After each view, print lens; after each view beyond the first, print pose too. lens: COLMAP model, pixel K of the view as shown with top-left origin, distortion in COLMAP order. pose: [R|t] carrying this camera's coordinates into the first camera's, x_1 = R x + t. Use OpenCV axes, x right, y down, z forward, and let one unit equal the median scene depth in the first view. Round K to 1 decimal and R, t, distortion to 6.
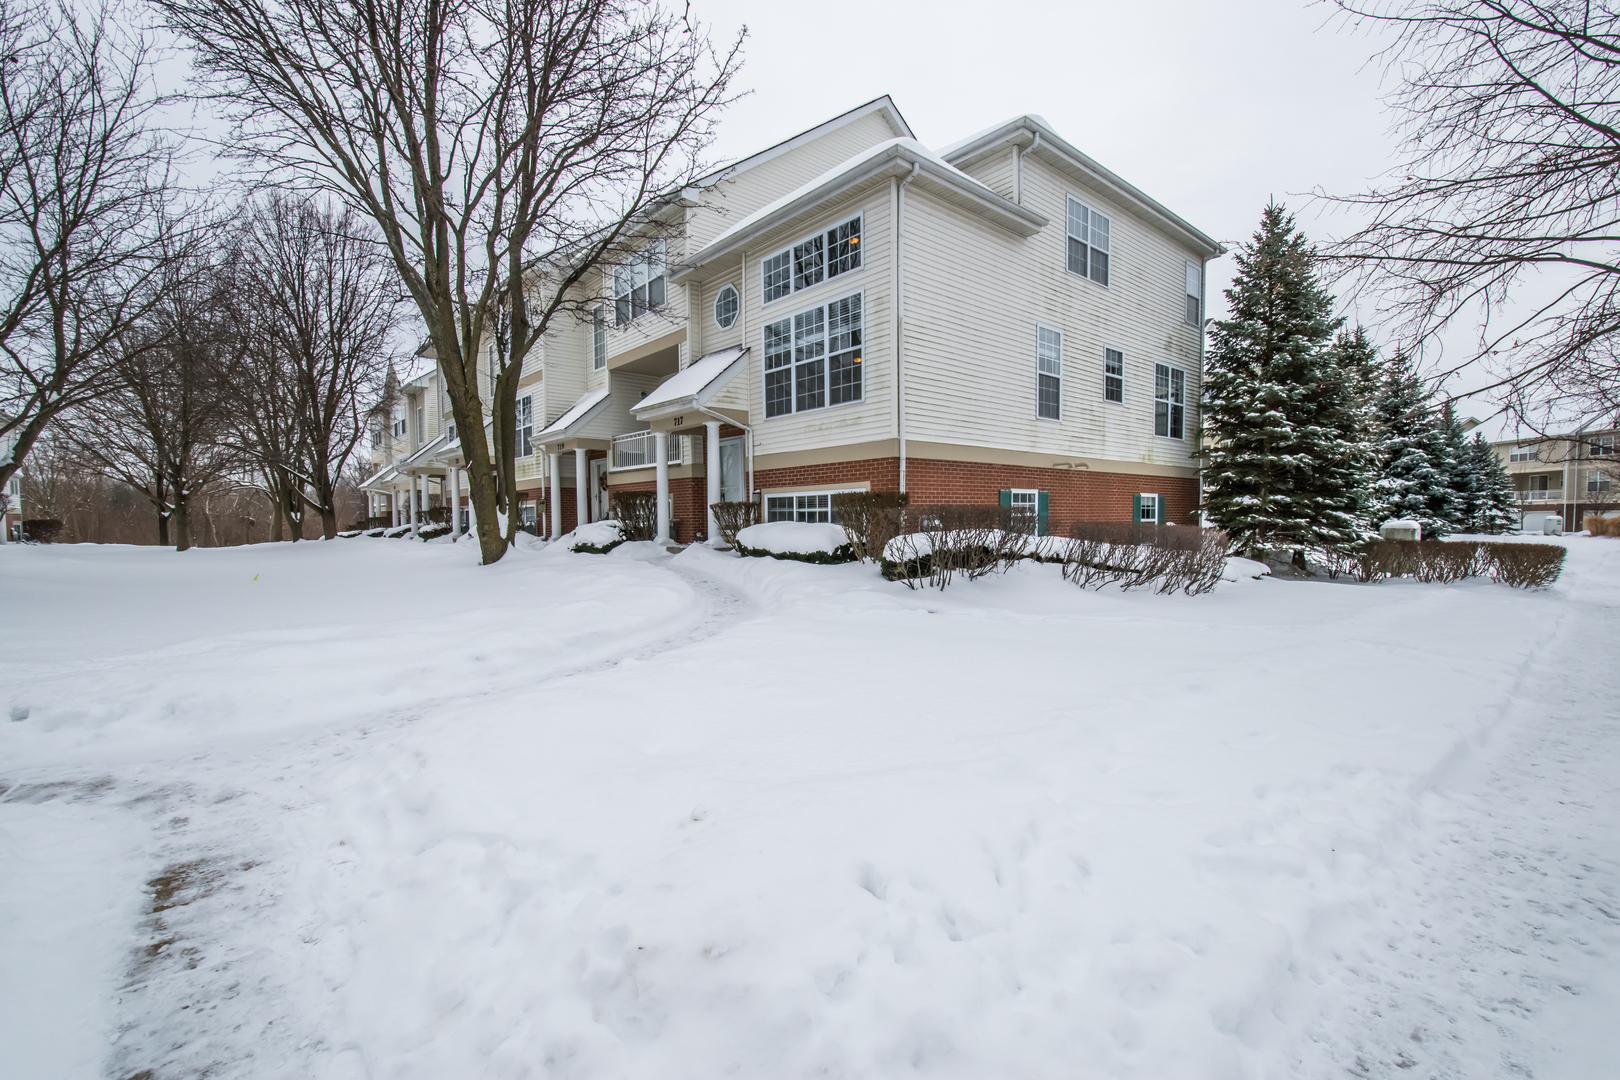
lens RADIAL K [[711.9, 0, 810.0], [0, 711.9, 540.0], [0, 0, 1]] dist [0.001551, 0.000186]
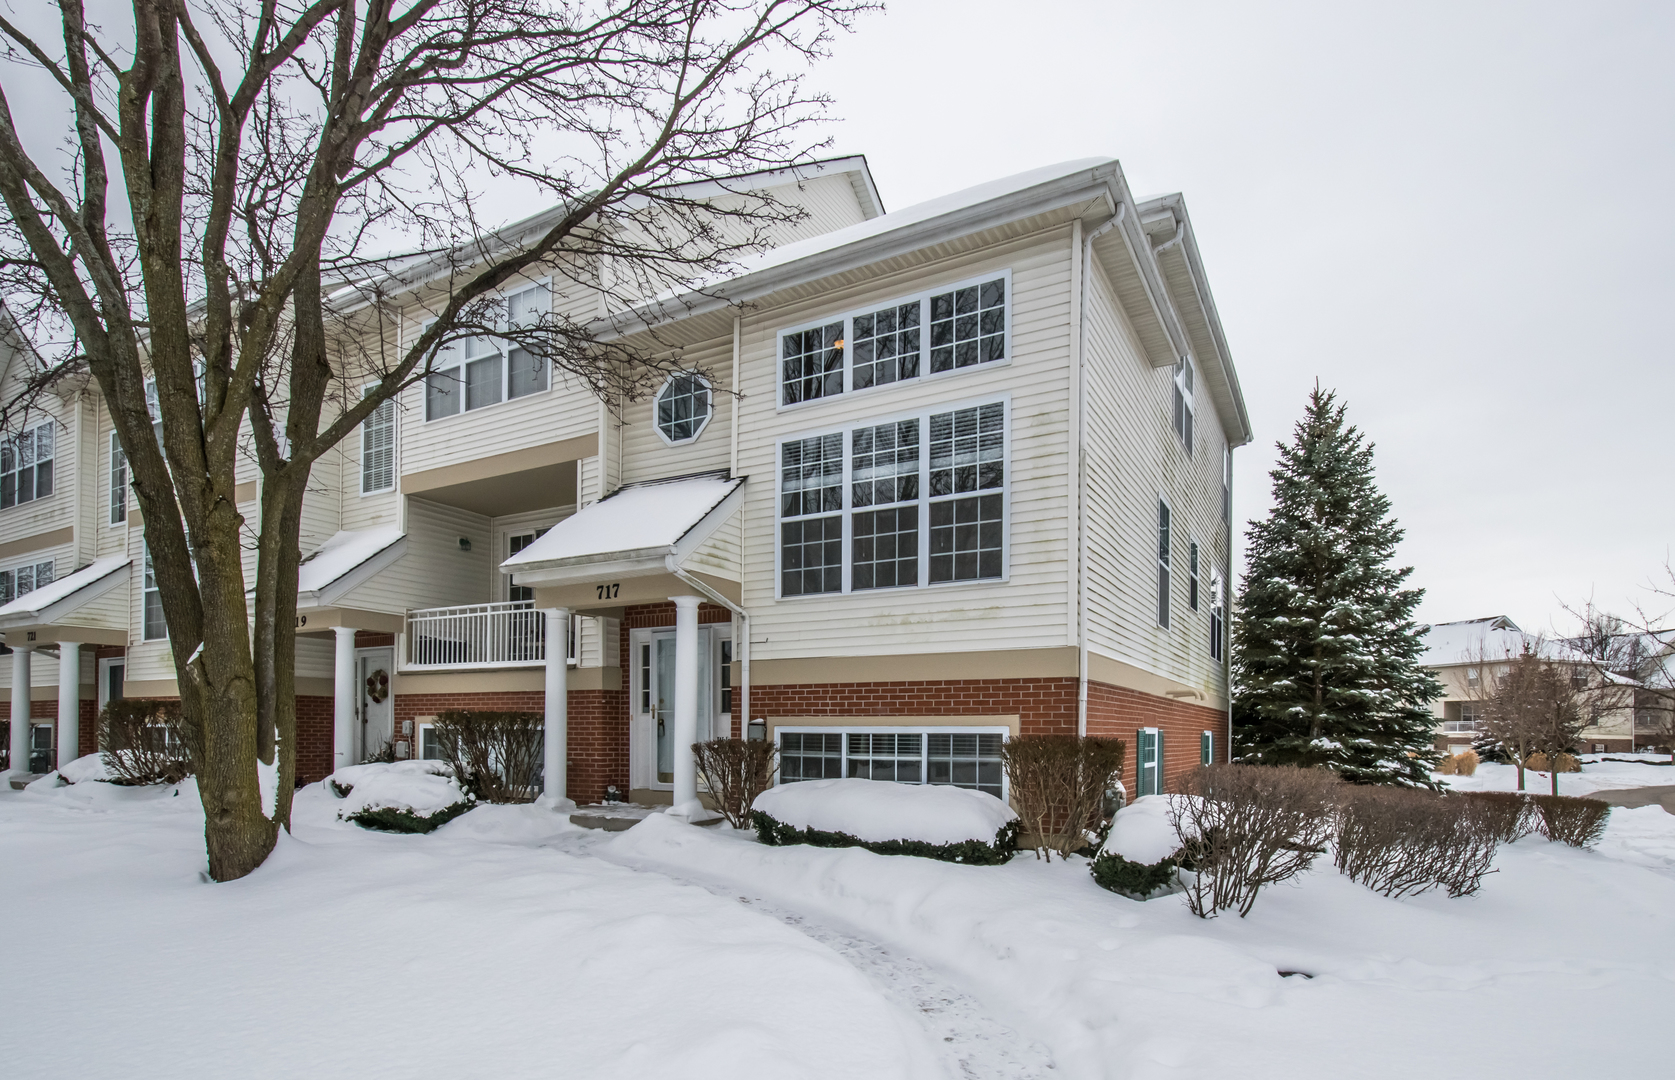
lens RADIAL K [[825.4, 0, 837.3], [0, 825.4, 719.4], [0, 0, 1]] dist [0.001091, 0.000415]
pose [[0.931791, 0.022957, 0.362268, -0.271349], [-0.006665, 0.998912, -0.046158, -0.040742], [-0.362933, 0.040595, 0.930930, 0.364522]]
